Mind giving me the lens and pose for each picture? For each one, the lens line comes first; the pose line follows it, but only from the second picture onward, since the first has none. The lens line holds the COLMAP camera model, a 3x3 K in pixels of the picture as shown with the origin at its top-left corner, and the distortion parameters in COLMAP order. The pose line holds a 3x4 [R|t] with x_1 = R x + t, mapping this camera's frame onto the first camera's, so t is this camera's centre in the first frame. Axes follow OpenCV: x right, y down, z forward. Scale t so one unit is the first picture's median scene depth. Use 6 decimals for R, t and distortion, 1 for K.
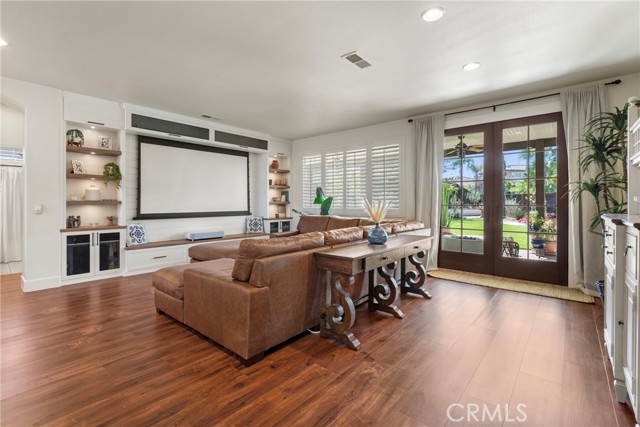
lens RADIAL K [[290.8, 0, 320.2], [0, 290.8, 207.2], [0, 0, 1]] dist [-0.002301, 0.000614]
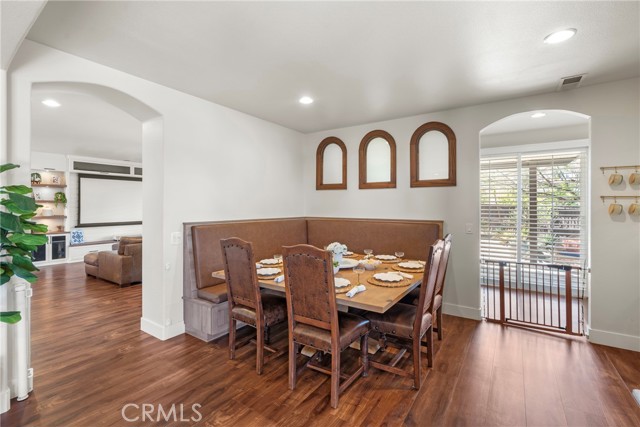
lens RADIAL K [[290.8, 0, 319.4], [0, 290.8, 209.1], [0, 0, 1]] dist [-0.002301, 0.000614]
pose [[0.993671, -0.003686, 0.112270, 0.513088], [0.004152, 0.999984, -0.003920, -0.047270], [-0.112254, 0.004361, 0.993670, -0.736945]]
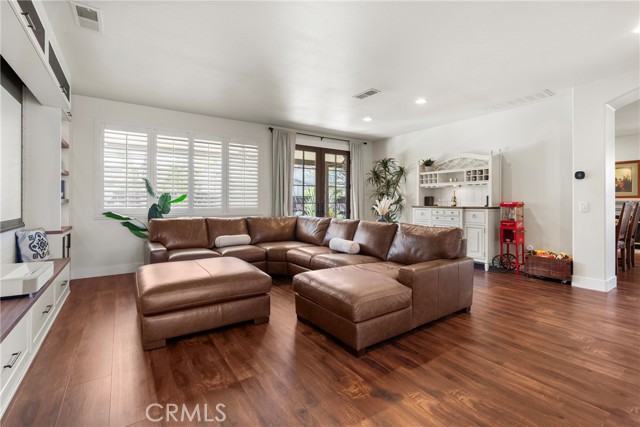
lens RADIAL K [[290.8, 0, 319.1], [0, 290.8, 200.1], [0, 0, 1]] dist [-0.002301, 0.000614]
pose [[0.258872, -0.000732, 0.965911, -0.863361], [0.015241, 0.999878, -0.003328, -0.013318], [-0.965791, 0.015583, 0.258852, 0.615303]]
